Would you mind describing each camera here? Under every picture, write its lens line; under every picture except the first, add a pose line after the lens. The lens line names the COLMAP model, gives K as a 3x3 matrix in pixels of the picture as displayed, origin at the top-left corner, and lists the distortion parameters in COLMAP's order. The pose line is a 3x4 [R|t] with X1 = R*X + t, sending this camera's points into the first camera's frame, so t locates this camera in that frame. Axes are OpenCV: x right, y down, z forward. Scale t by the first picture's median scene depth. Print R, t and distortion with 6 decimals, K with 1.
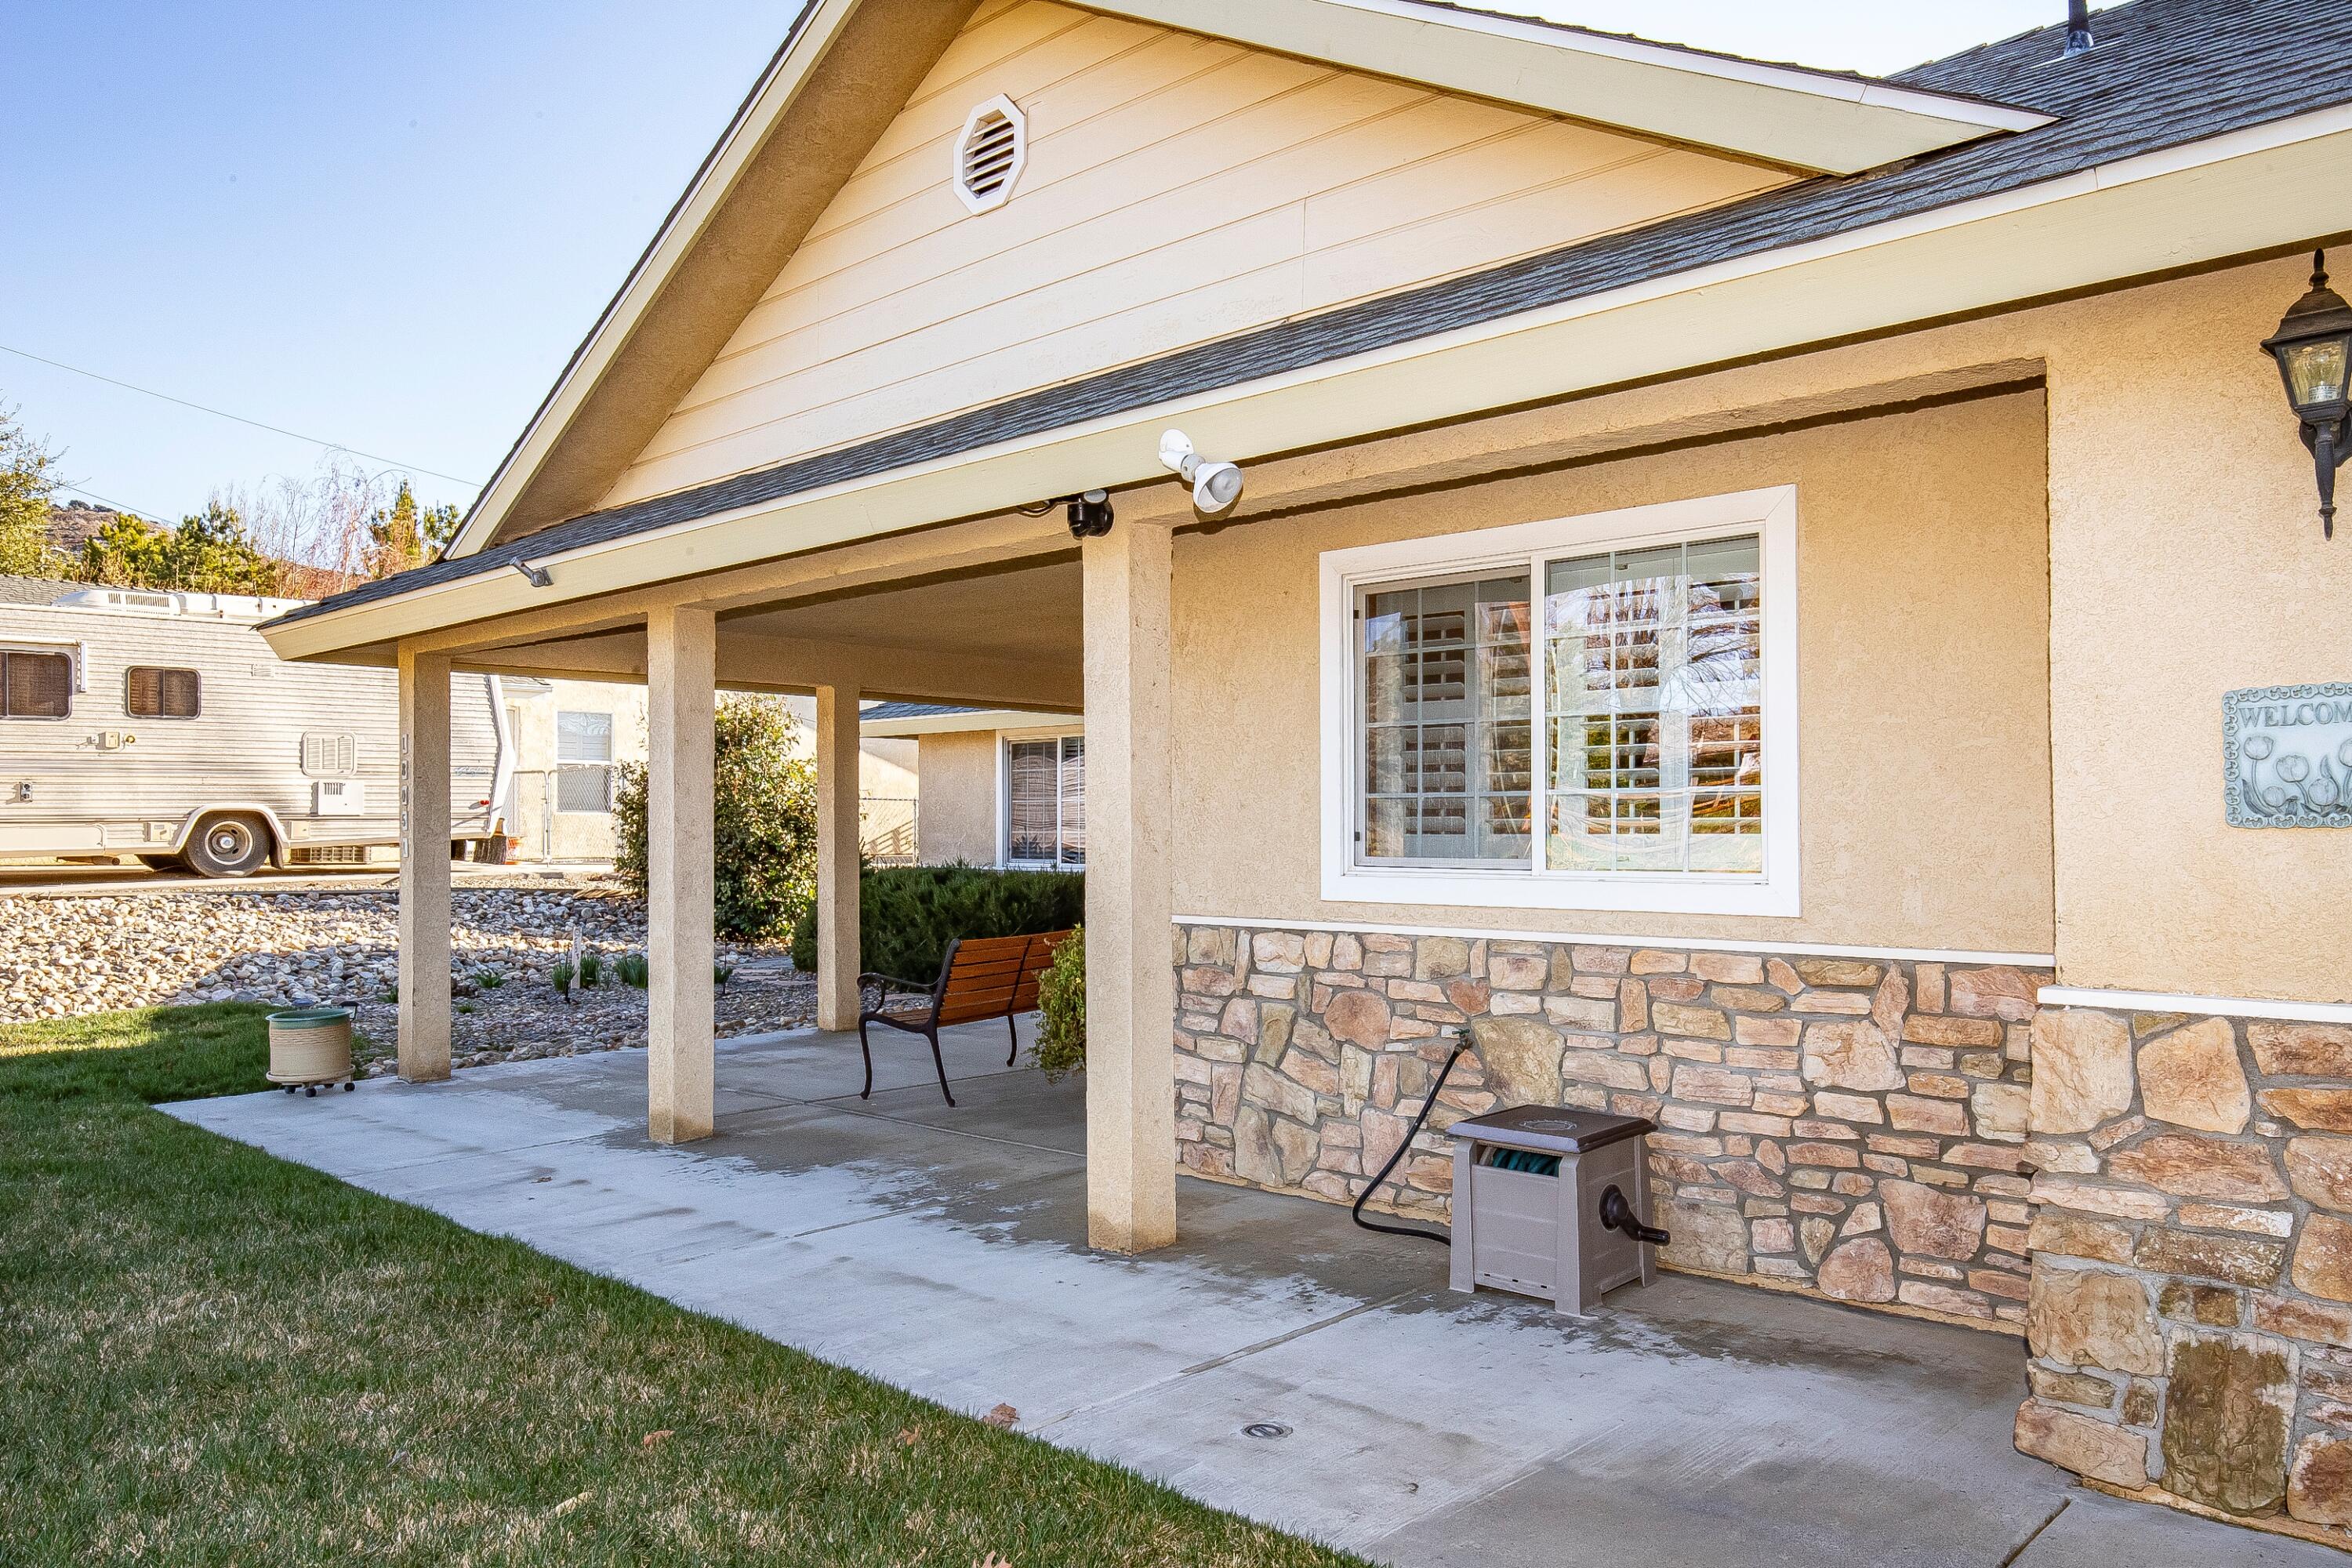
lens RADIAL K [[1651.8, 0, 1182.2], [0, 1651.8, 799.9], [0, 0, 1]] dist [0.005305, -0.001239]
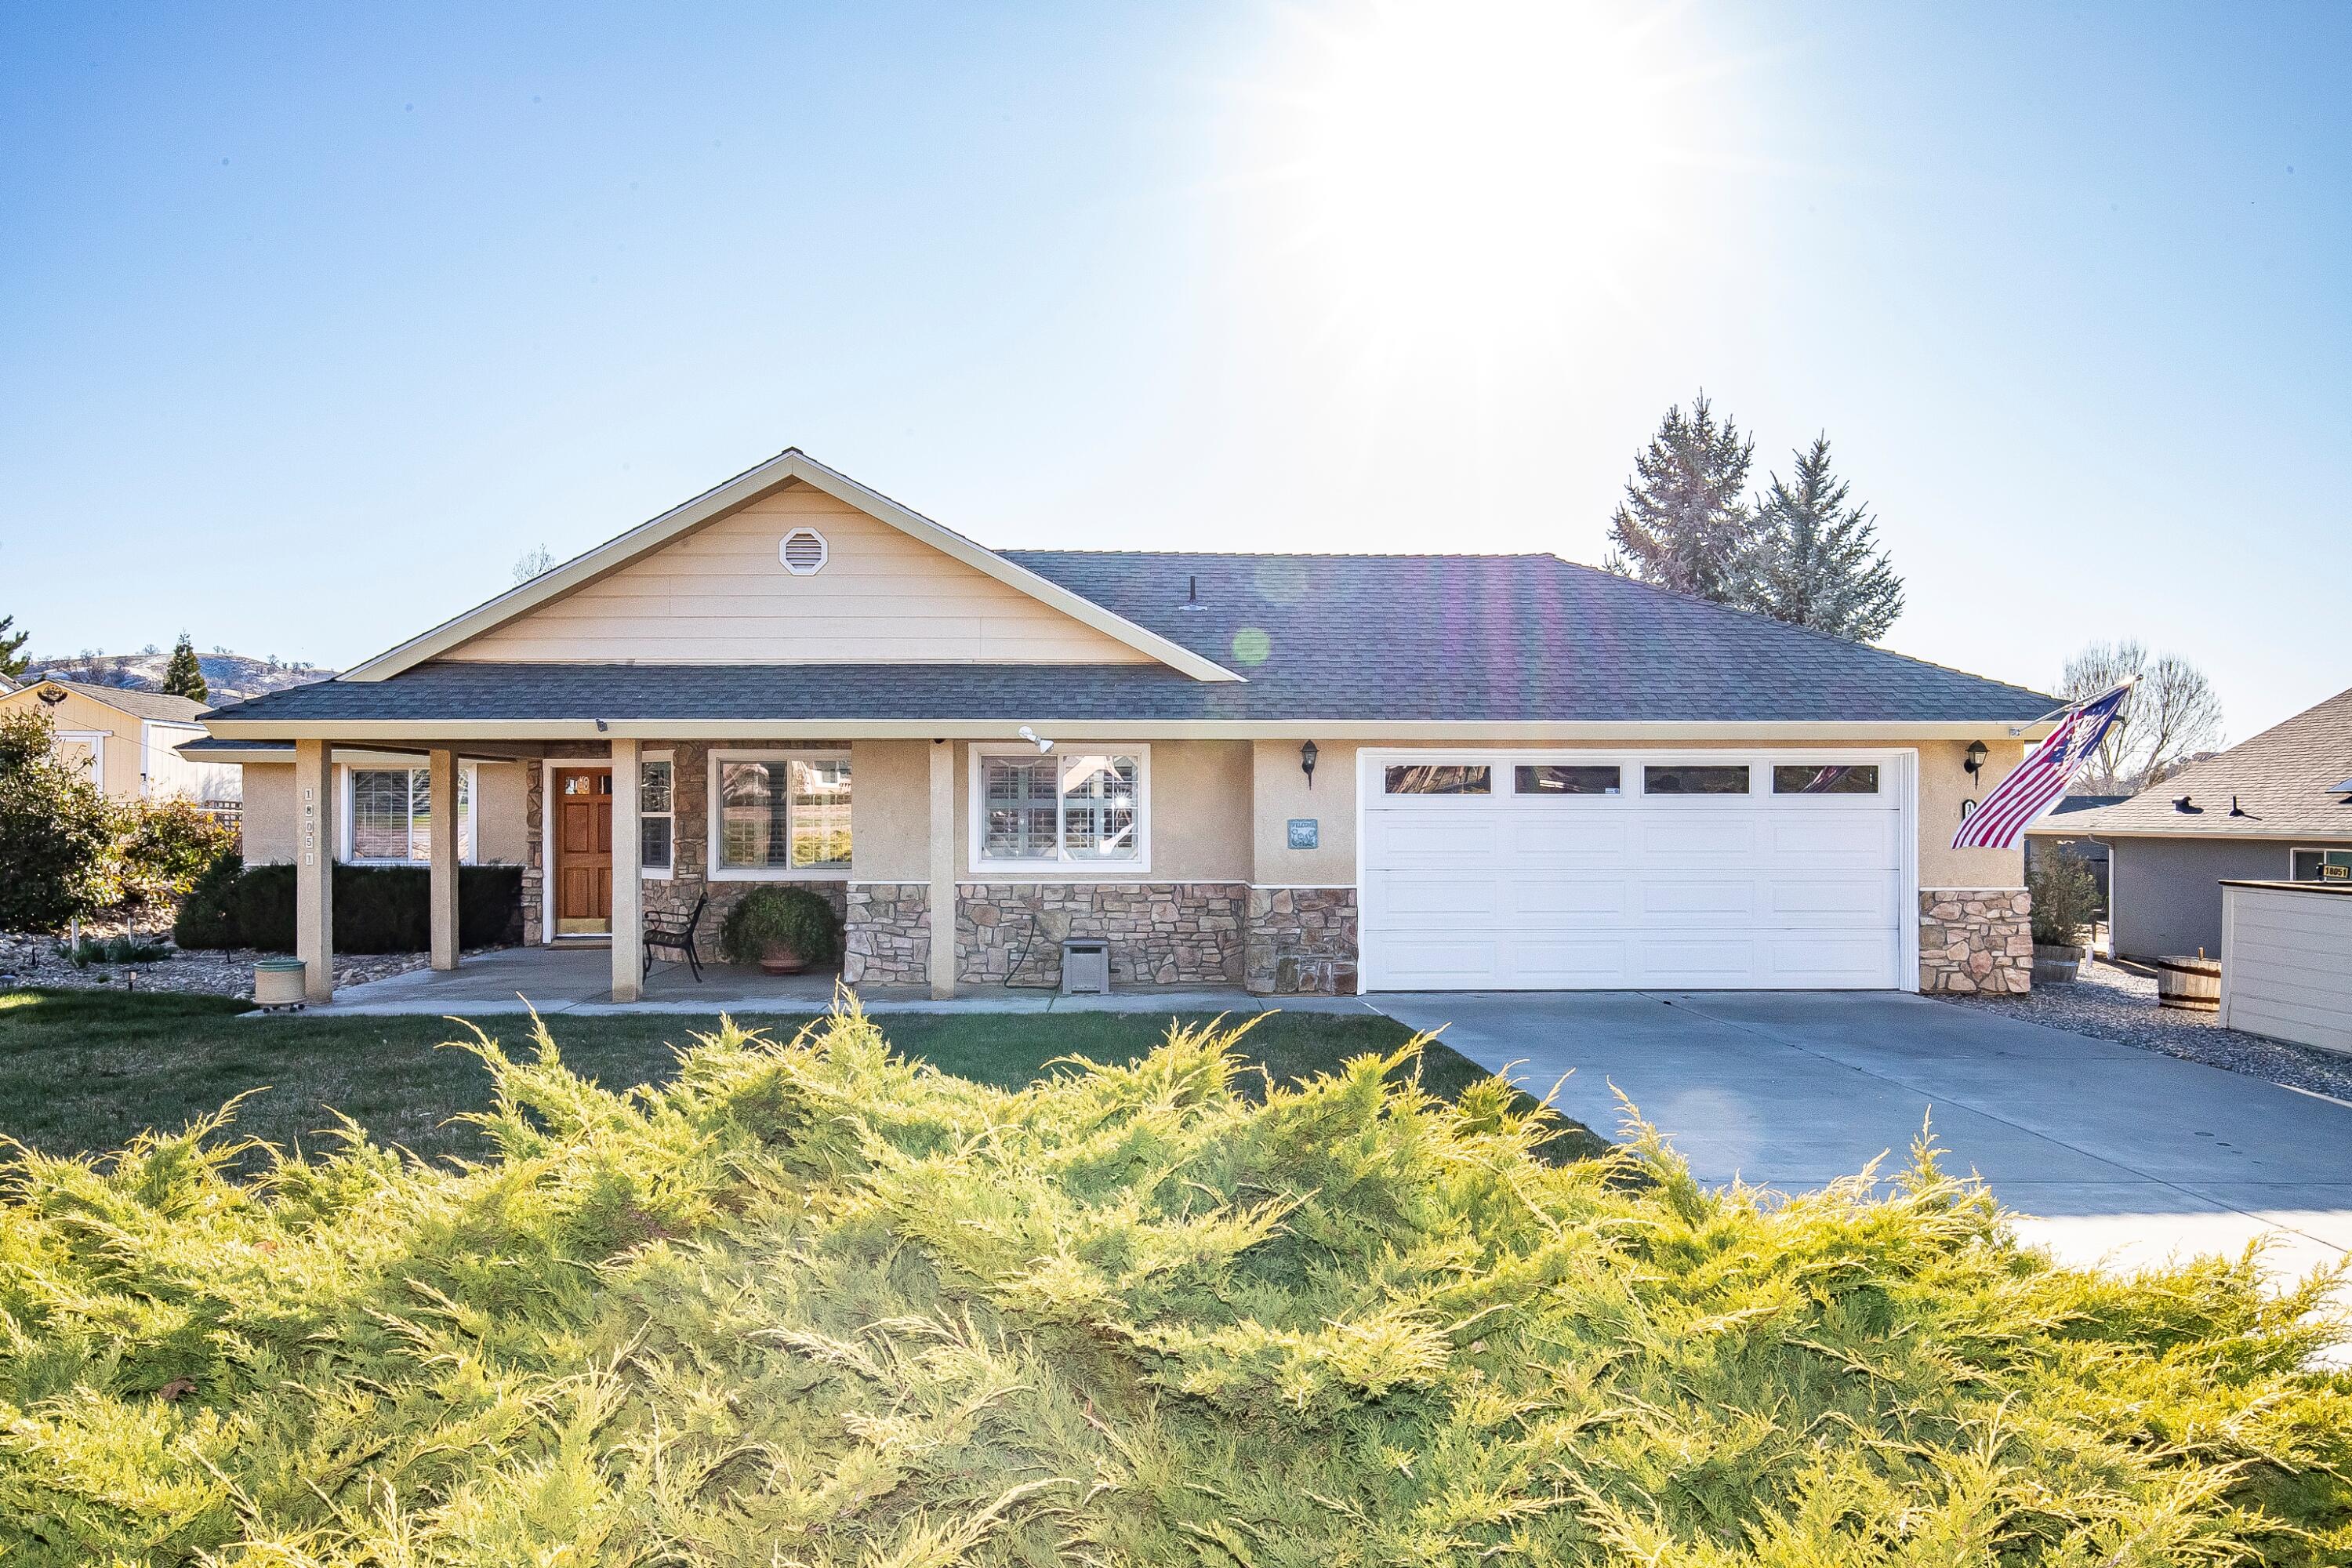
lens RADIAL K [[1644.4, 0, 1161.0], [0, 1644.4, 804.3], [0, 0, 1]] dist [0.011937, -0.006170]
pose [[0.713973, 0.004994, 0.700155, -1.555647], [-0.014632, 0.999863, 0.007789, -0.075234], [-0.700020, -0.015806, 0.713948, -1.115442]]
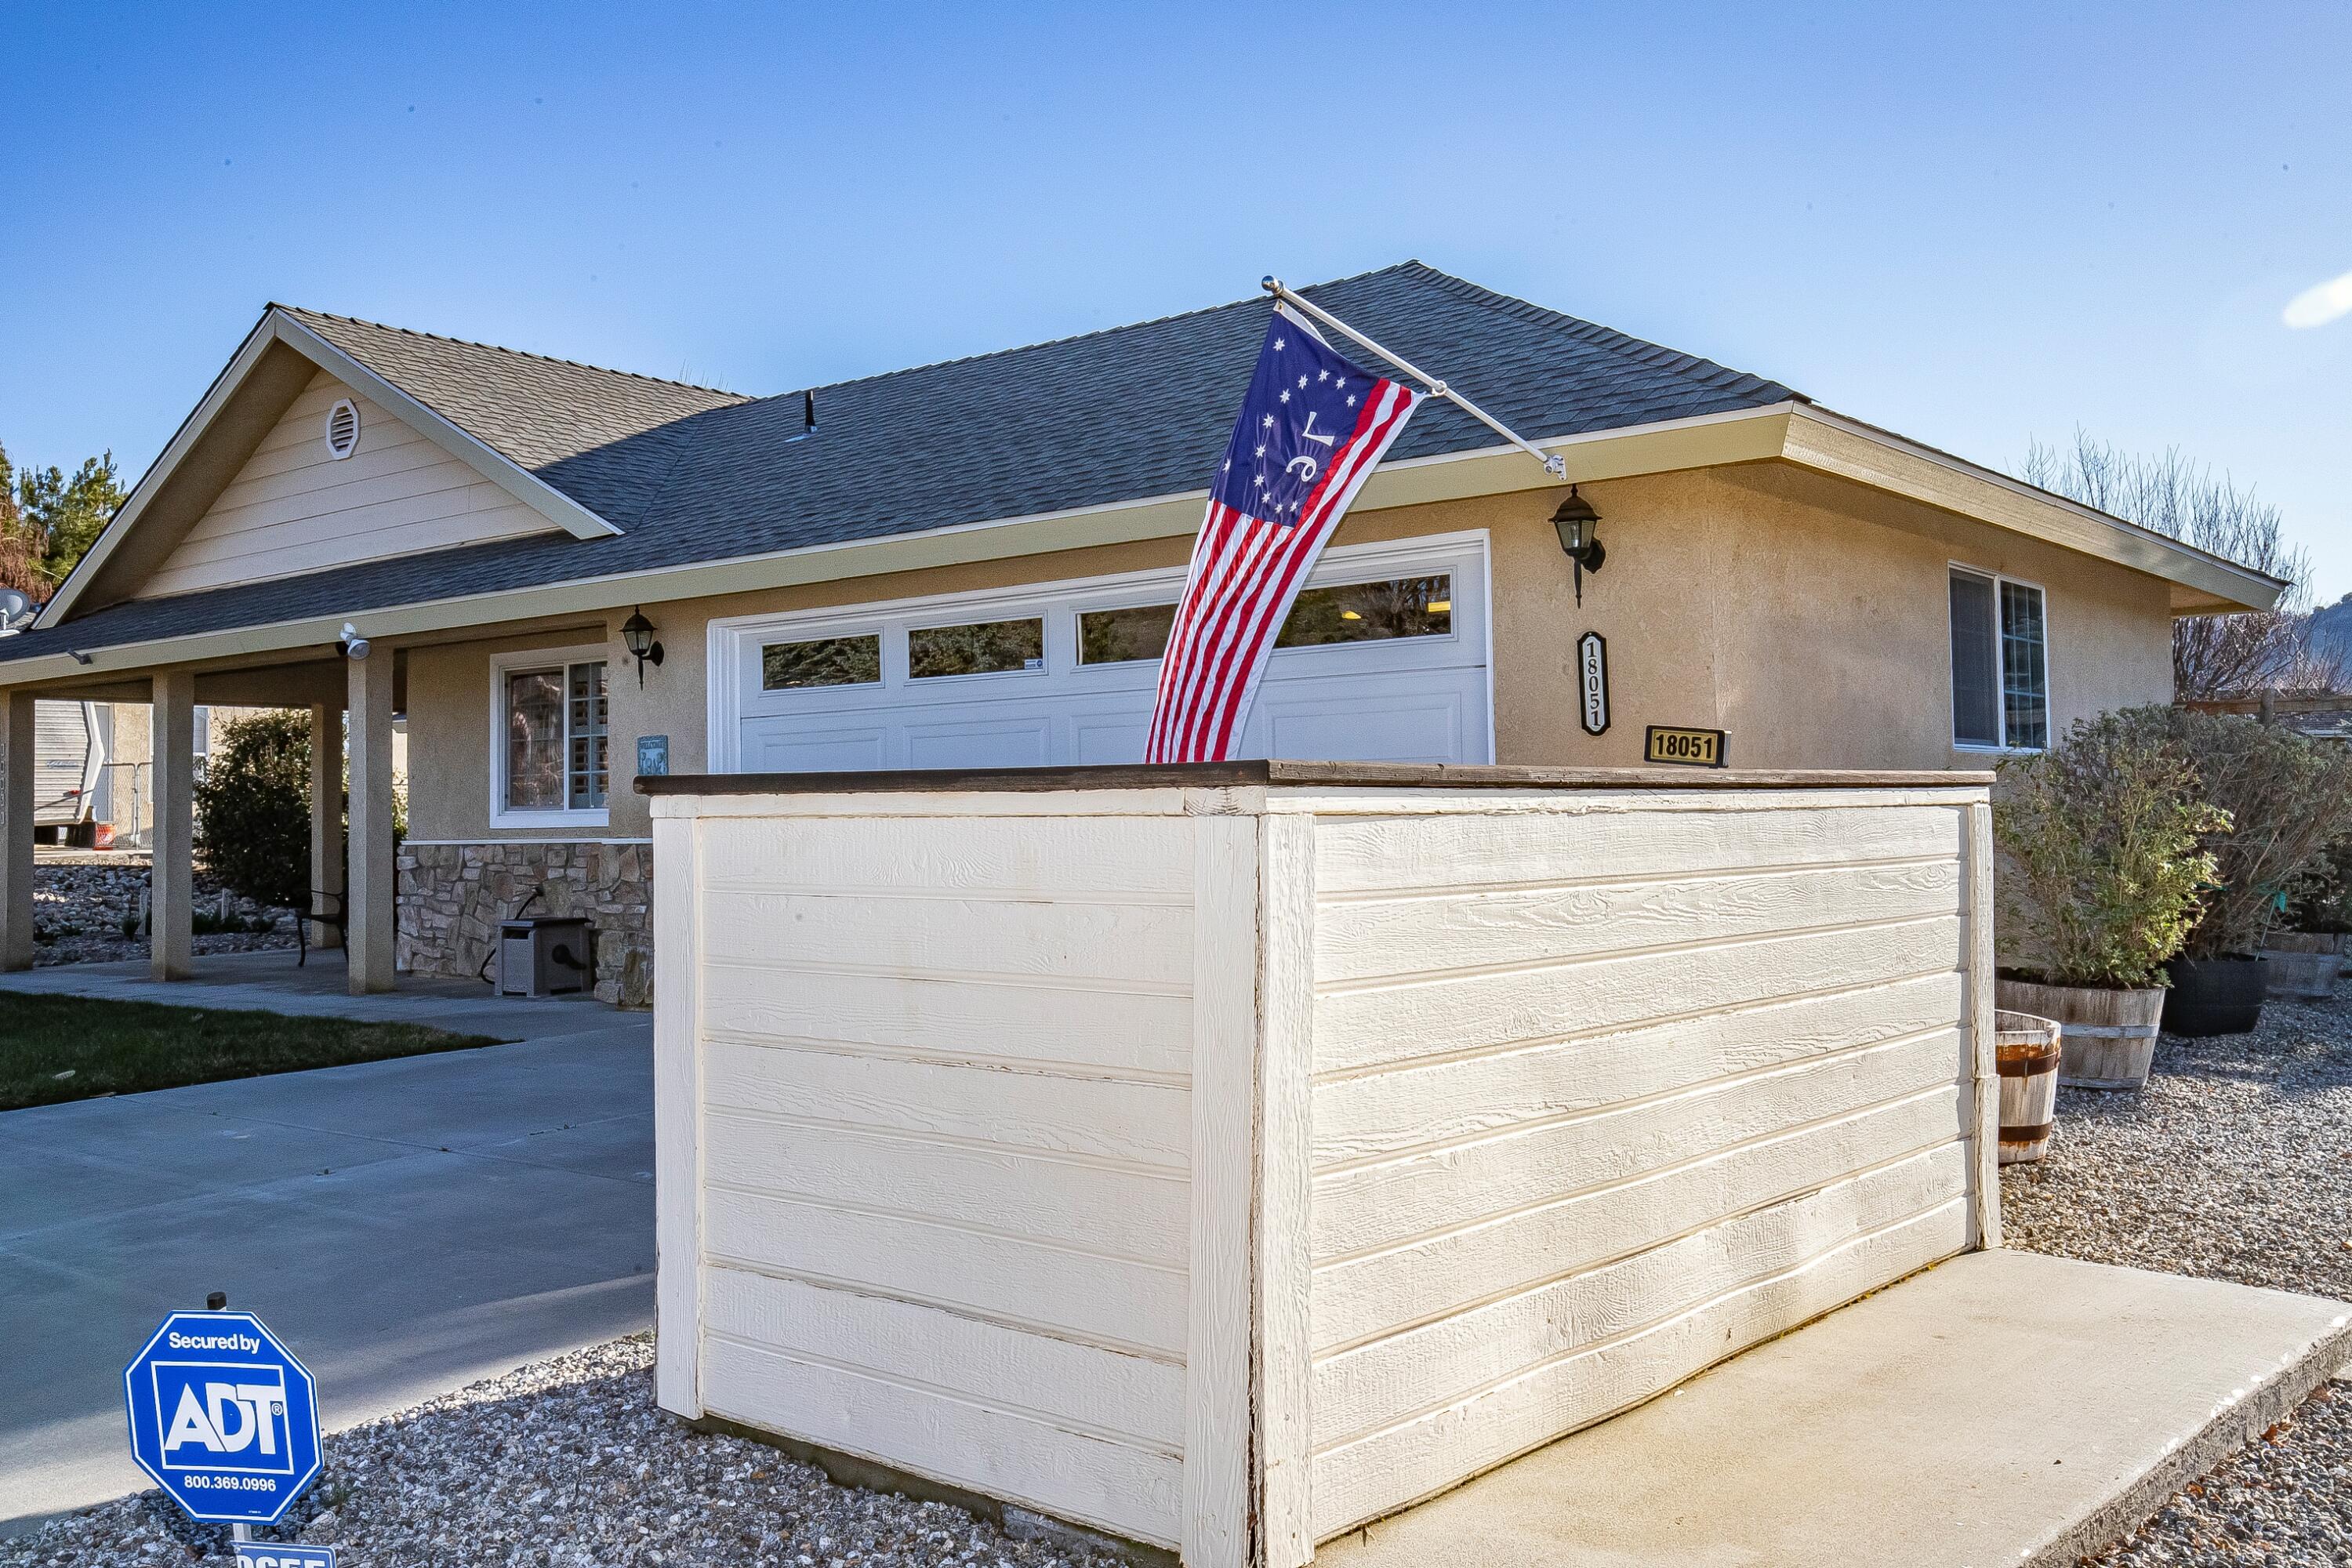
lens RADIAL K [[2010.1, 0, 1169.0], [0, 2010.1, 736.3], [0, 0, 1]] dist [0.020242, 0.009105]
pose [[0.996310, -0.008163, 0.085437, 0.693067], [0.010408, 0.999611, -0.025860, 0.020442], [-0.085192, 0.026654, 0.996008, -1.494634]]
